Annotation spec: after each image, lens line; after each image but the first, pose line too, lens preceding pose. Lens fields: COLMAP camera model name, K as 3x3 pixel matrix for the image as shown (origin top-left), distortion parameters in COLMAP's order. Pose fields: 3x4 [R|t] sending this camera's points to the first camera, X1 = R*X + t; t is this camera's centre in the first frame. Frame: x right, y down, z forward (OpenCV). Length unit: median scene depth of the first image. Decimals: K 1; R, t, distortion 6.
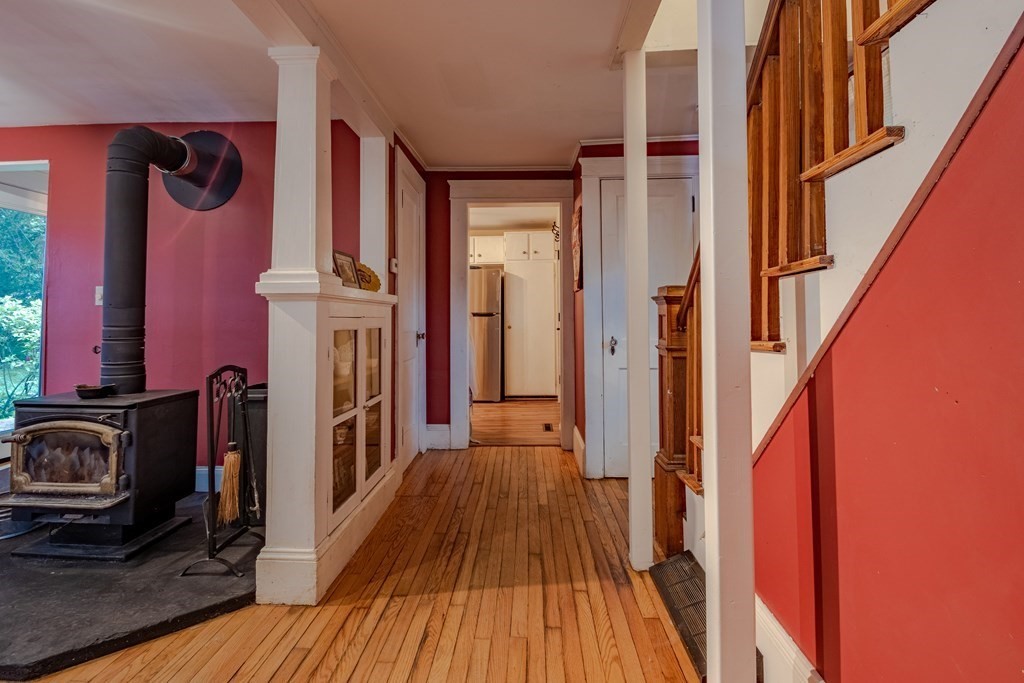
lens RADIAL K [[493.2, 0, 526.0], [0, 493.2, 311.4], [0, 0, 1]] dist [-0.013744, -0.002677]
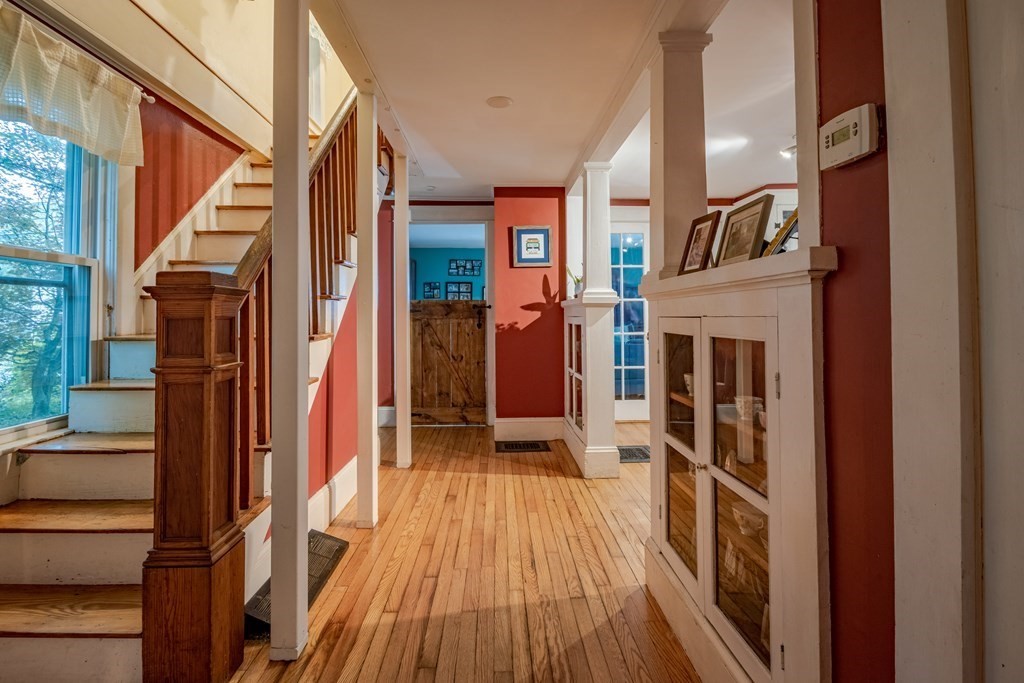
lens RADIAL K [[493.2, 0, 514.0], [0, 493.2, 305.3], [0, 0, 1]] dist [-0.013744, -0.002677]
pose [[-0.998927, 0.009037, -0.045431, -0.088818], [0.010949, 0.999057, -0.042004, 0.027832], [0.045009, -0.042457, -0.998084, 1.999728]]
